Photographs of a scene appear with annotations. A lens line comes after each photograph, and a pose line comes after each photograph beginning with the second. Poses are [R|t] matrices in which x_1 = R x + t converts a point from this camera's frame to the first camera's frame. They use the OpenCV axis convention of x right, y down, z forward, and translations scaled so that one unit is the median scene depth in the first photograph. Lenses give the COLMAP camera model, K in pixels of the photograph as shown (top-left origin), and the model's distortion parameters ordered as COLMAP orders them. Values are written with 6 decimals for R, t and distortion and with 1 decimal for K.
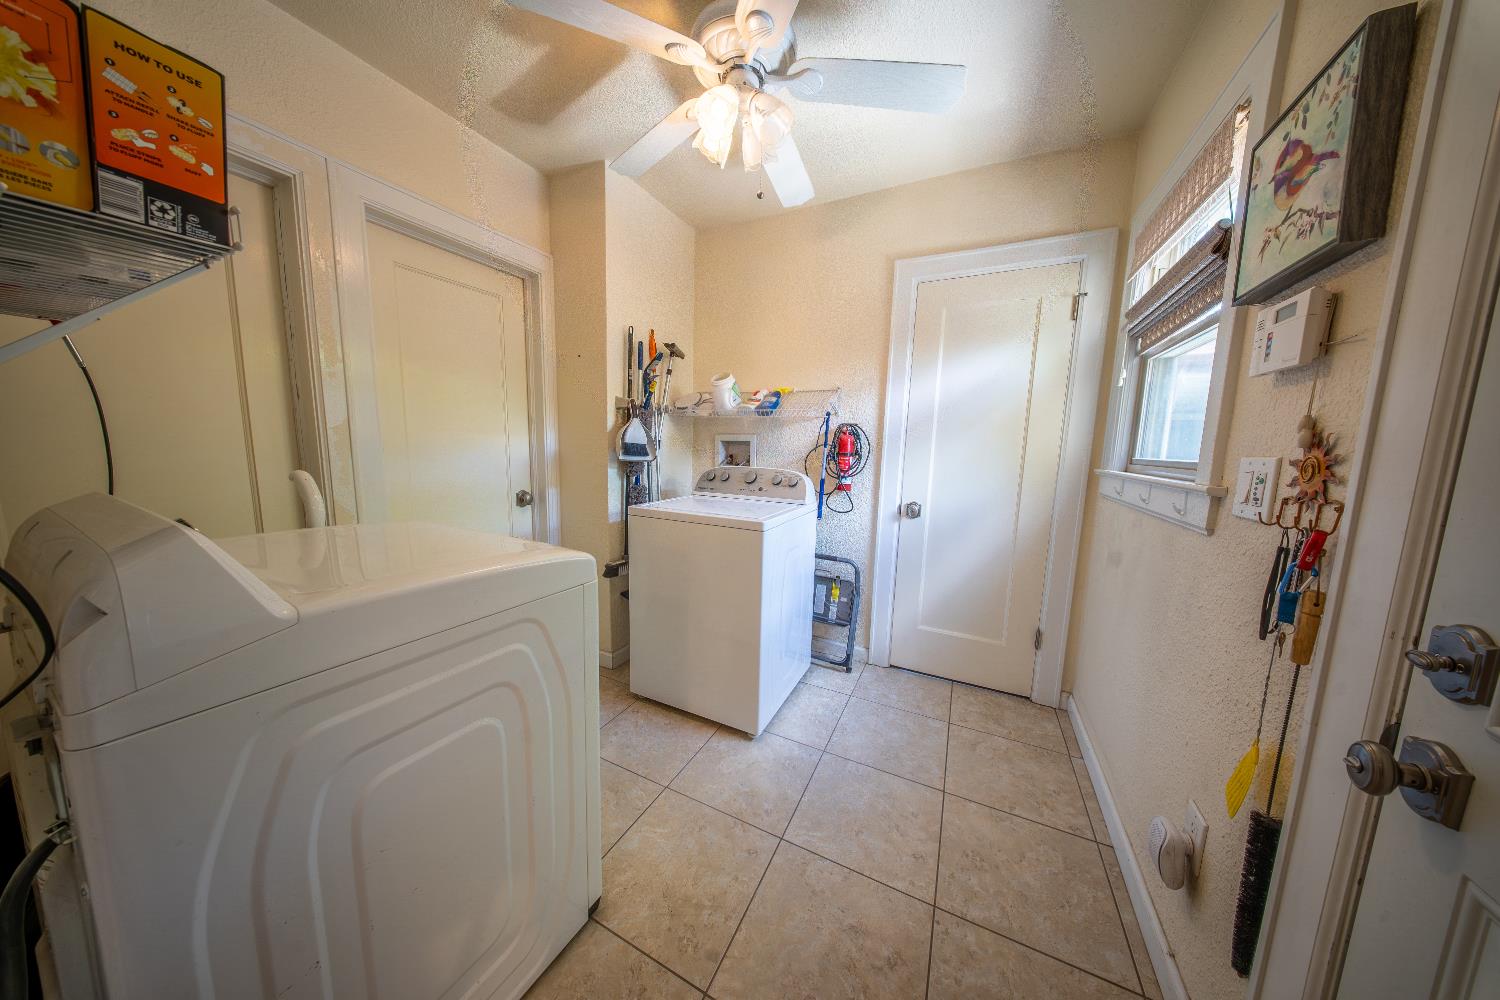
lens RADIAL K [[441.0, 0, 752.6], [0, 441.0, 500.8], [0, 0, 1]] dist [-0.002624, -0.000226]
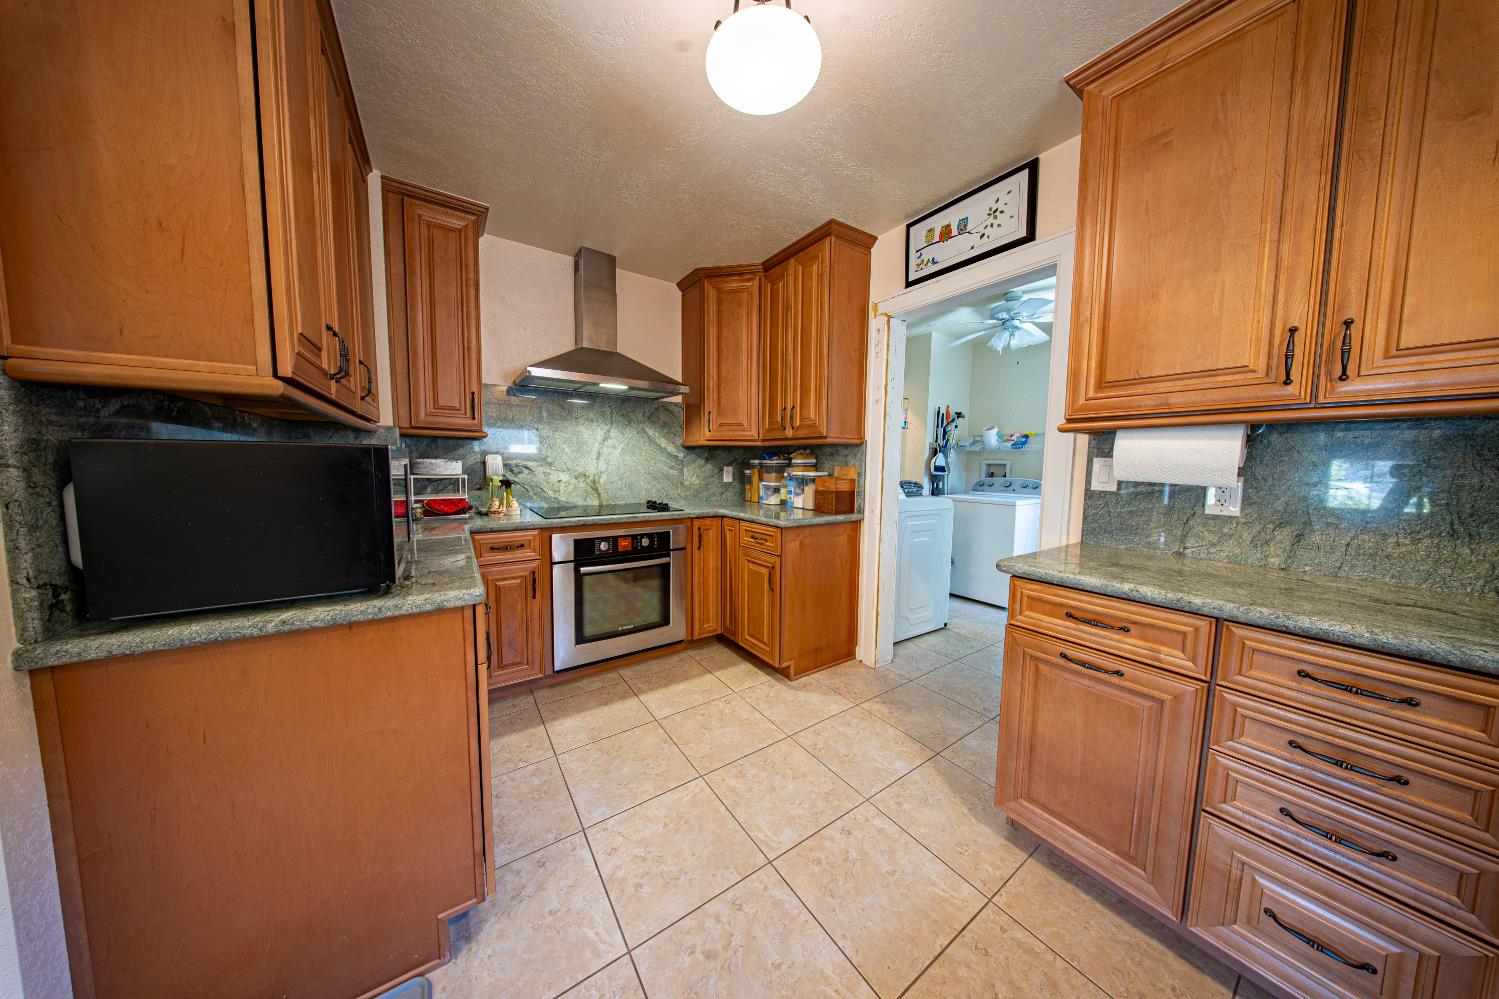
lens RADIAL K [[440.7, 0, 743.1], [0, 440.7, 494.0], [0, 0, 1]] dist [-0.002624, -0.000226]
pose [[0.870031, 0.019497, -0.492612, -0.055618], [-0.050399, 0.997500, -0.049533, 0.128076], [0.490414, 0.067923, 0.868838, -1.059798]]
